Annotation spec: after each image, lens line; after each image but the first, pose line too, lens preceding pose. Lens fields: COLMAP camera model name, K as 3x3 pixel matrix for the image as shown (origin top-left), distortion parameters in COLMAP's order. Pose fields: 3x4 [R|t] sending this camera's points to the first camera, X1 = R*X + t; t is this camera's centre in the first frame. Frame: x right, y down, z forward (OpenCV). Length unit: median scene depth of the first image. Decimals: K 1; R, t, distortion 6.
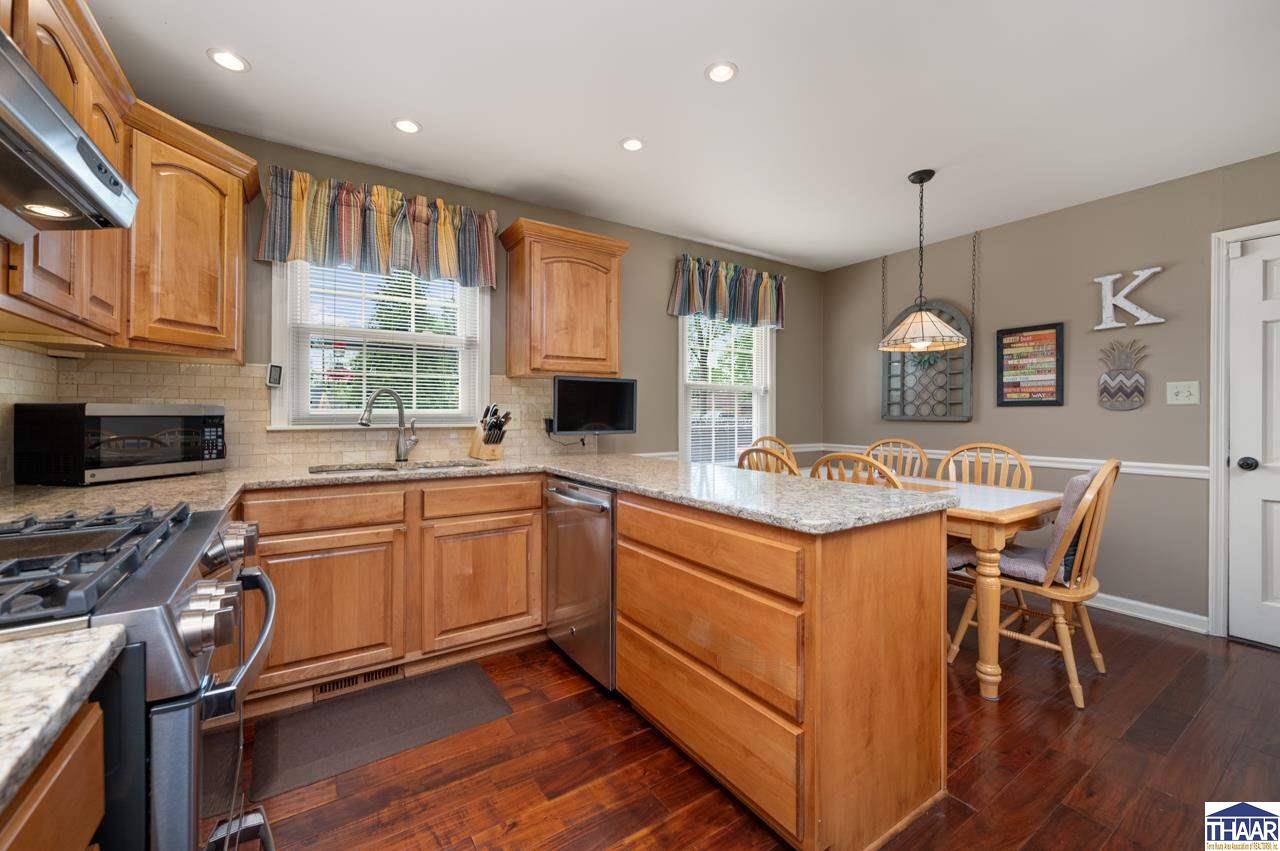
lens RADIAL K [[519.3, 0, 640.8], [0, 519.3, 412.0], [0, 0, 1]] dist [0.001105, 0.000056]
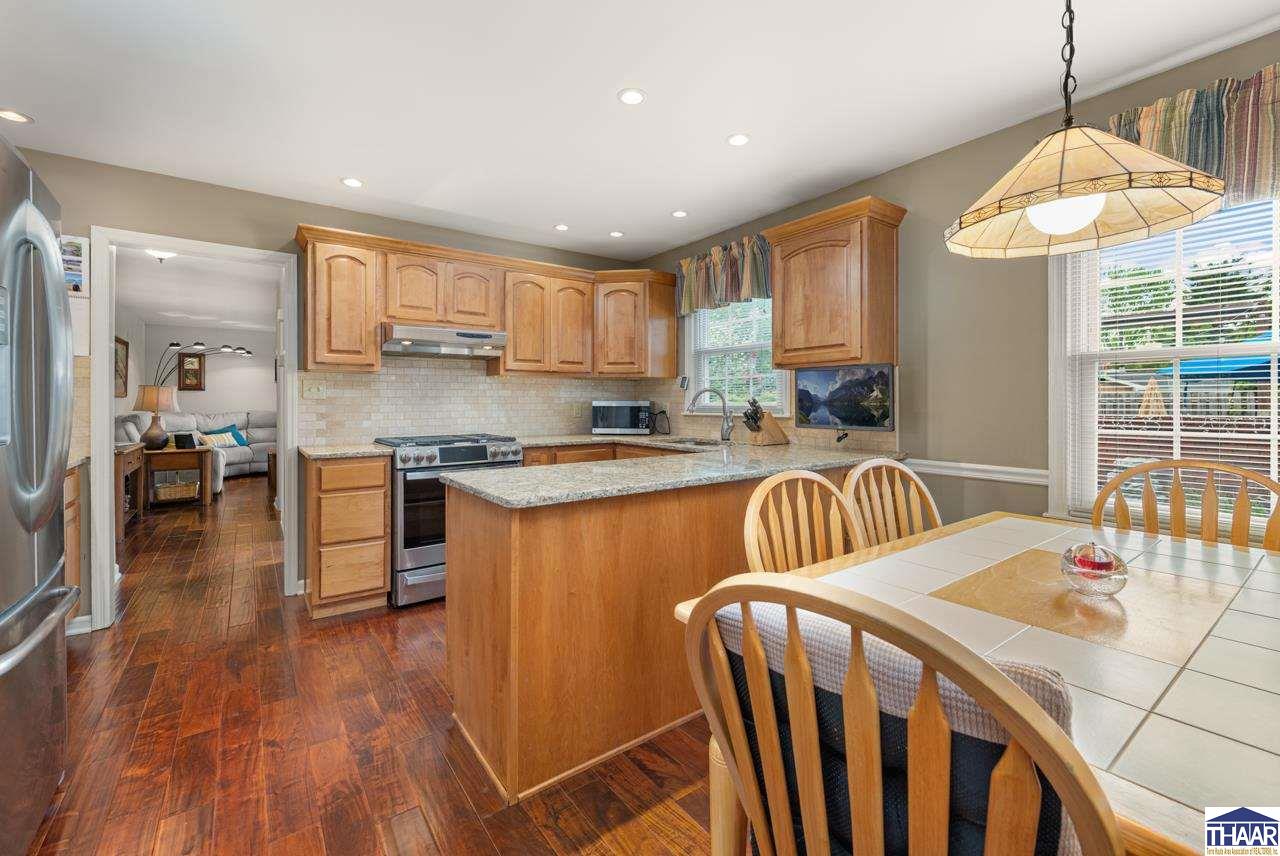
lens RADIAL K [[541.5, 0, 643.7], [0, 541.5, 398.1], [0, 0, 1]] dist [0.000196, -0.000038]
pose [[0.052734, -0.010693, -0.998551, 1.044991], [0.005431, 0.999931, -0.010421, -0.002290], [0.998594, -0.004874, 0.052788, 0.769697]]
